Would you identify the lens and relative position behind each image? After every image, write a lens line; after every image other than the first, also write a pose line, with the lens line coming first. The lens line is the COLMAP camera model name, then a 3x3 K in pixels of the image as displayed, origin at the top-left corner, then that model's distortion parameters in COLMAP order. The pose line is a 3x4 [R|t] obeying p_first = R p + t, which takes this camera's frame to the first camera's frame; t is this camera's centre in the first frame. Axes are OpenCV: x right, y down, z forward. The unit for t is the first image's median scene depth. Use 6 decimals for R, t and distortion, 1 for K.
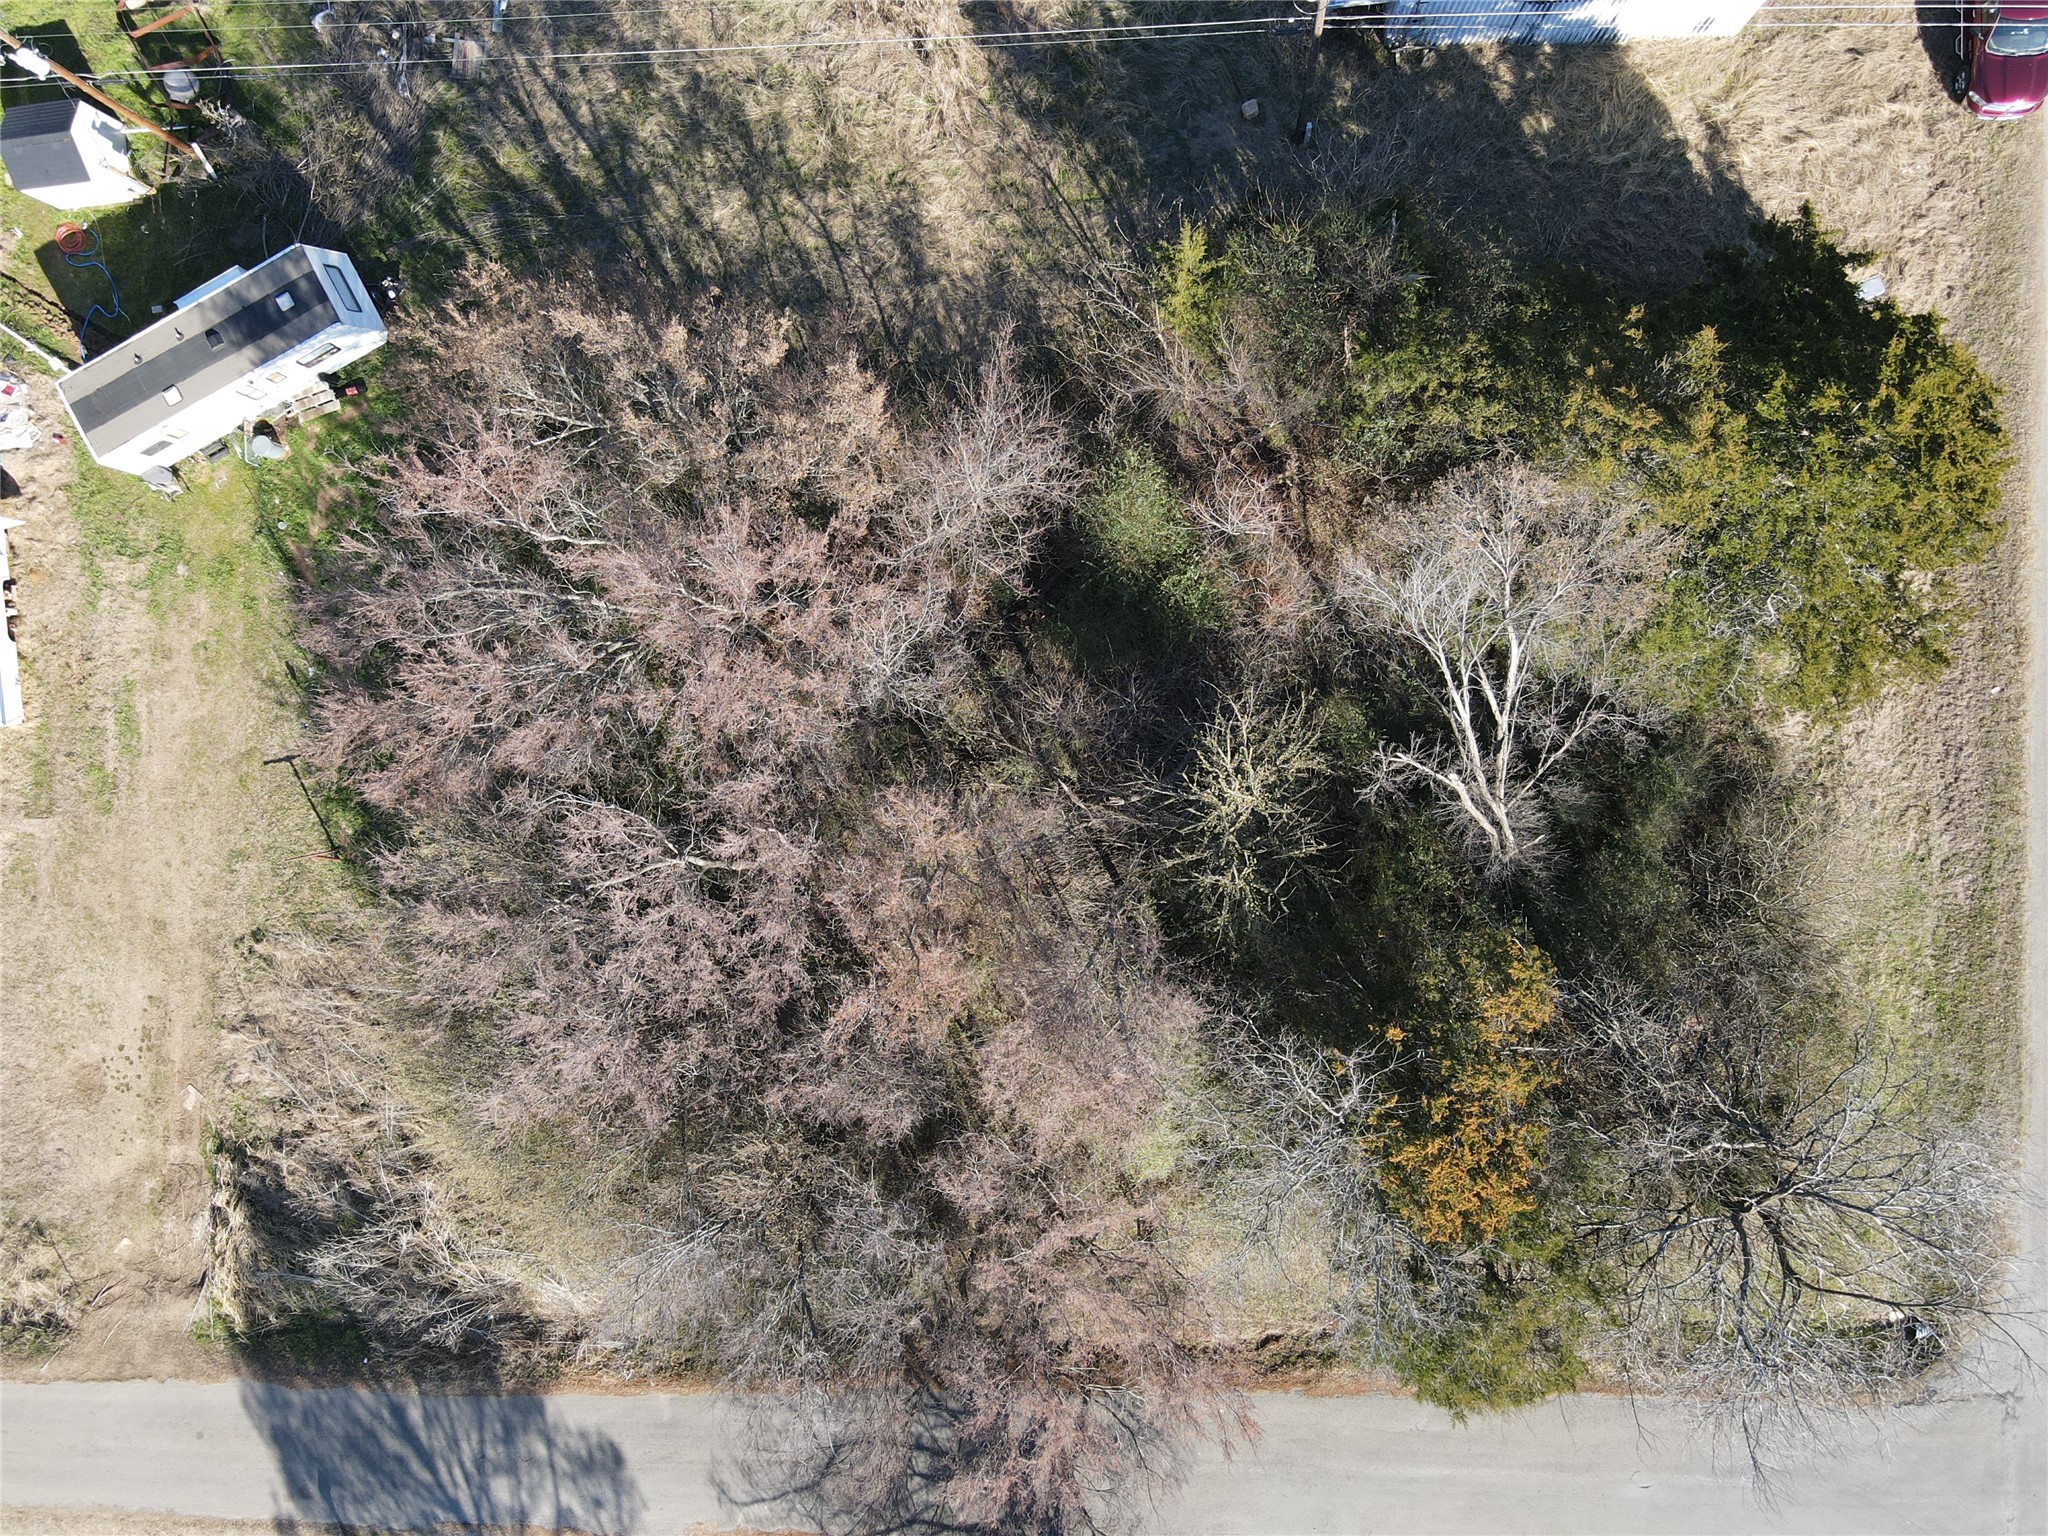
lens RADIAL K [[1507.7, 0, 1022.6], [0, 1507.7, 777.0], [0, 0, 1]] dist [0.004513, 0.011679]
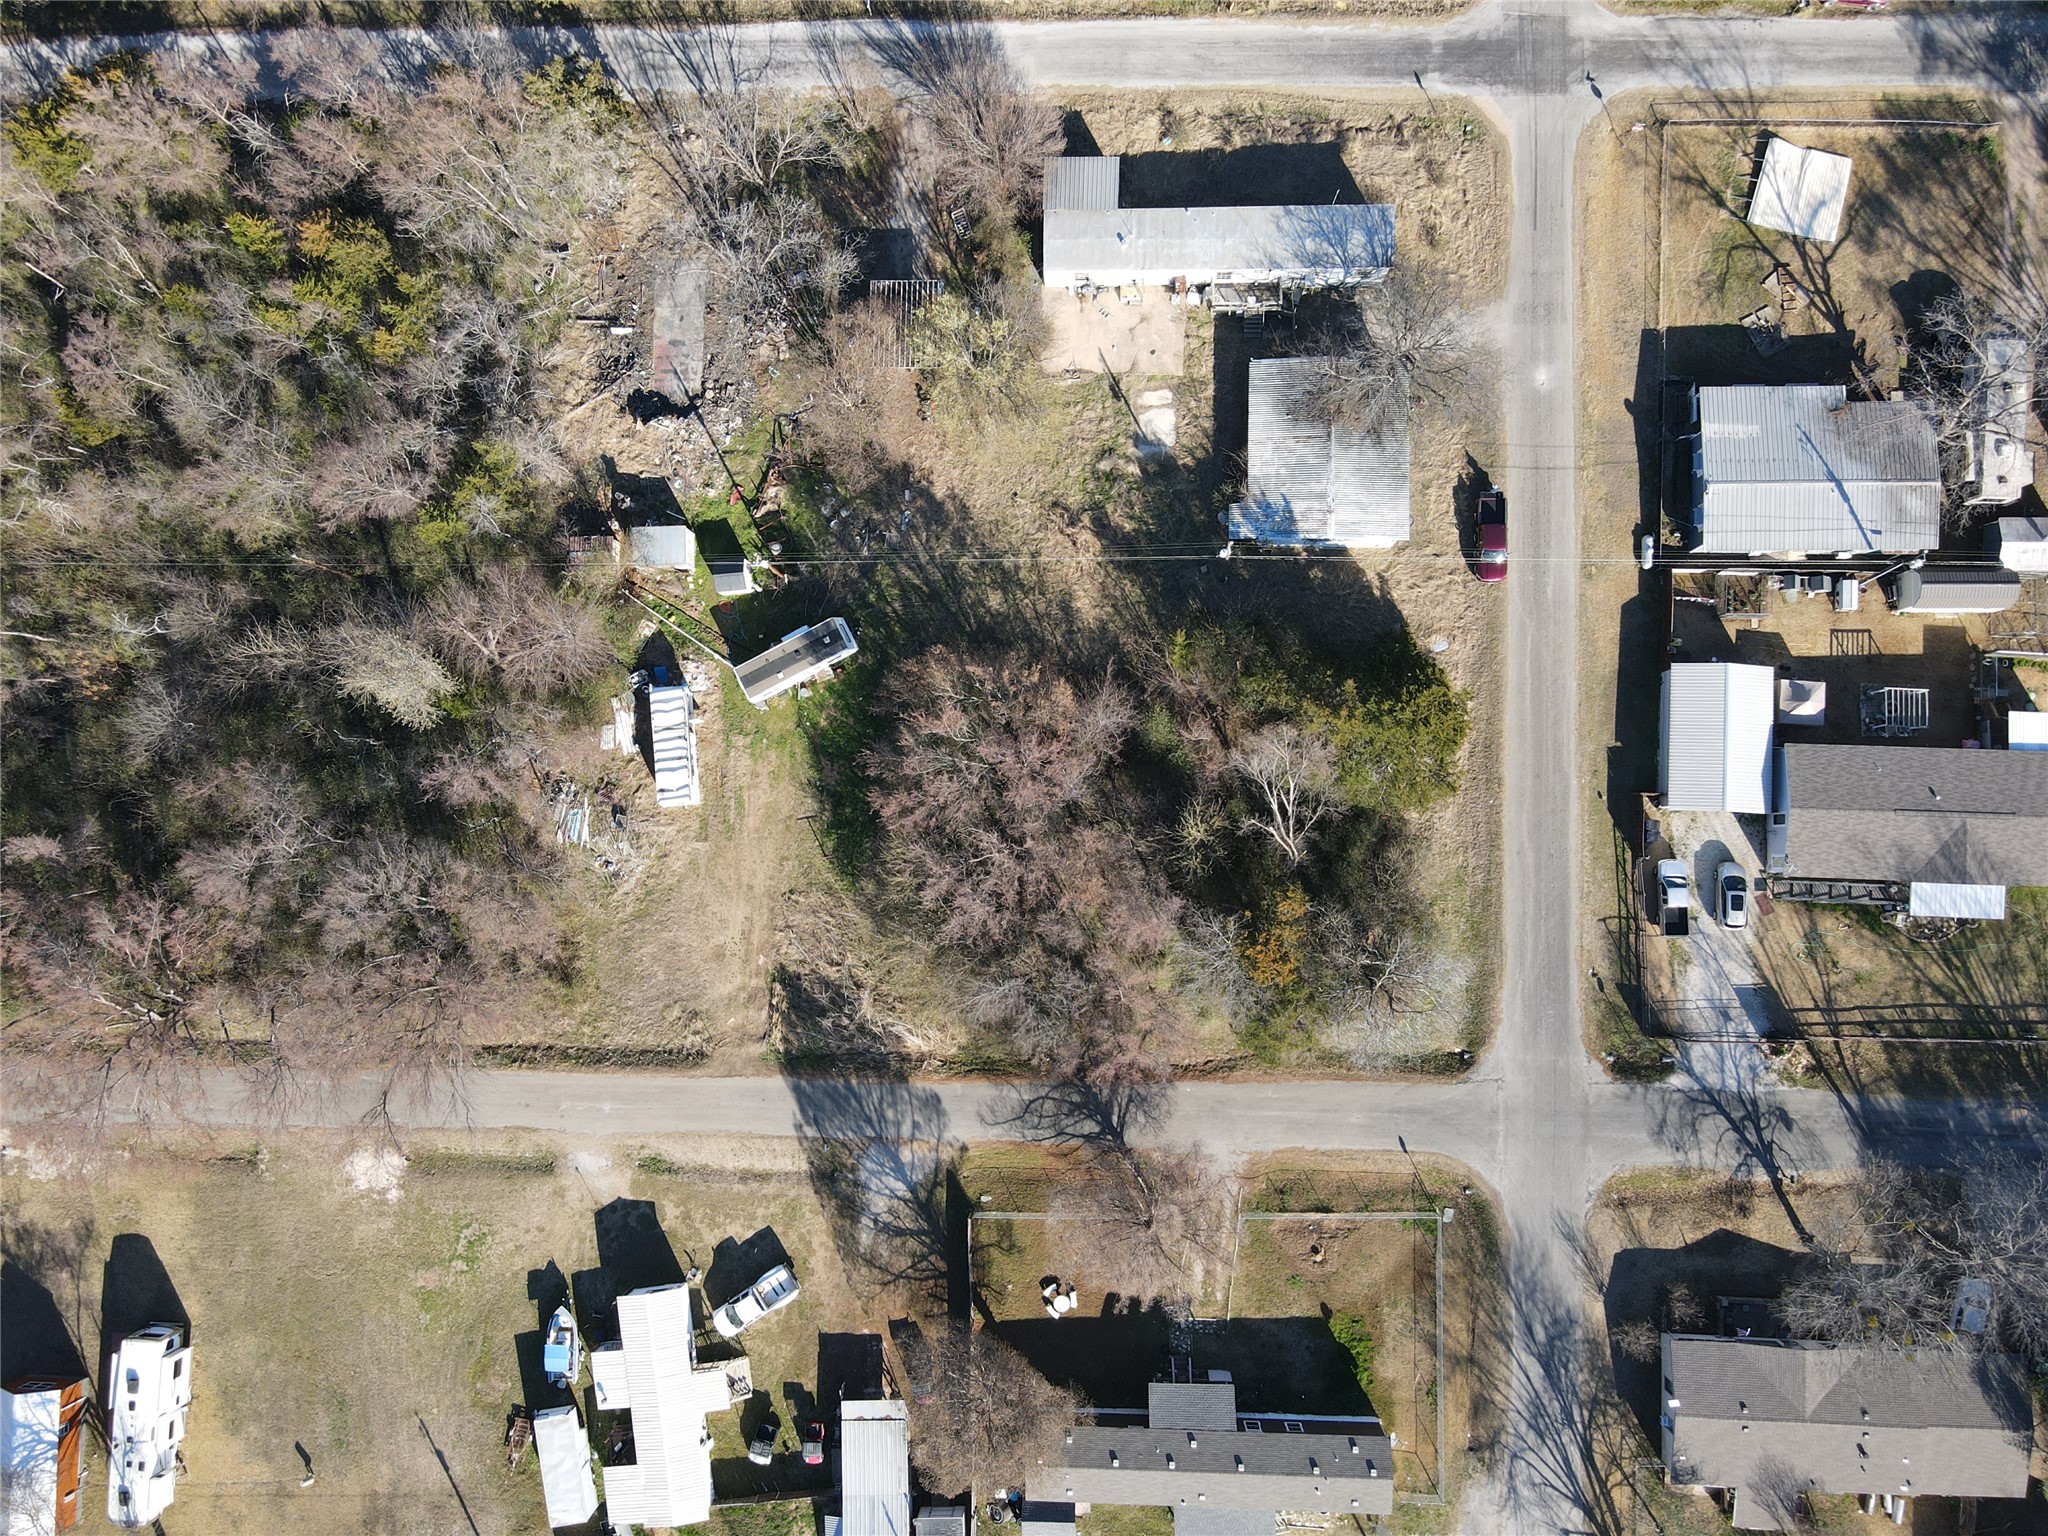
lens RADIAL K [[1507.7, 0, 1028.6], [0, 1507.7, 771.0], [0, 0, 1]] dist [0.004513, 0.011679]
pose [[0.999796, 0.016064, 0.012277, -0.174029], [-0.015092, 0.997027, -0.075561, 0.095877], [-0.013454, 0.075361, 0.997066, -1.537530]]
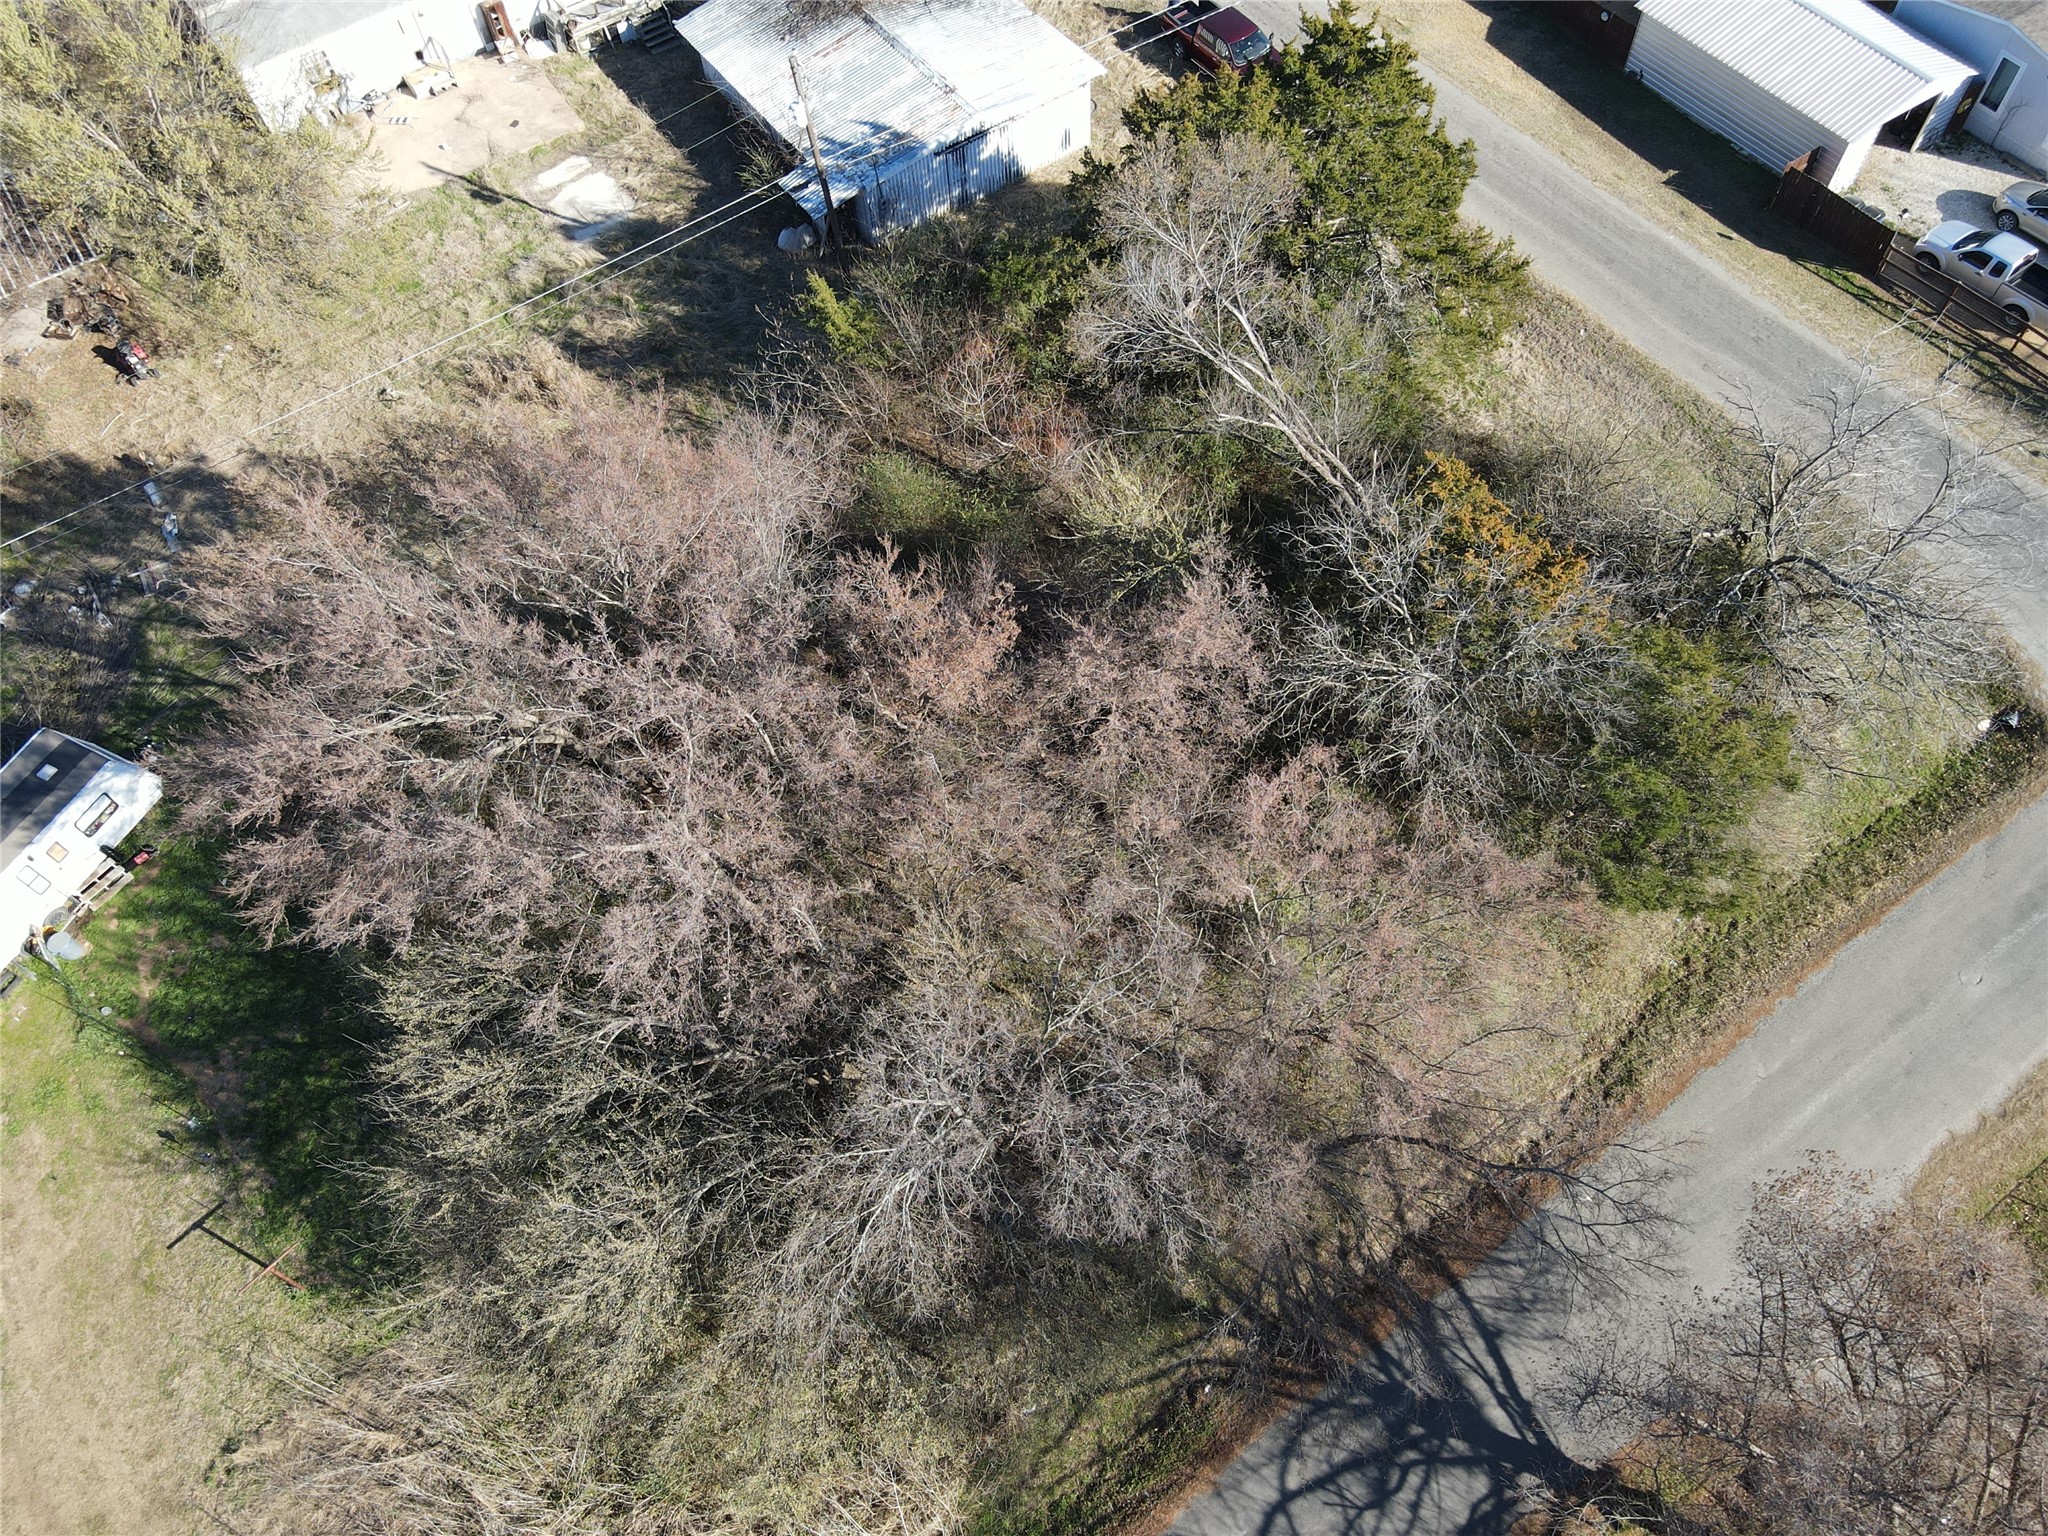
lens RADIAL K [[1507.7, 0, 1002.1], [0, 1507.7, 775.5], [0, 0, 1]] dist [0.004513, 0.011679]
pose [[0.821793, -0.468242, 0.324662, -0.302570], [0.569778, 0.678467, -0.463720, 0.480227], [-0.003139, 0.566067, 0.824353, 0.205439]]
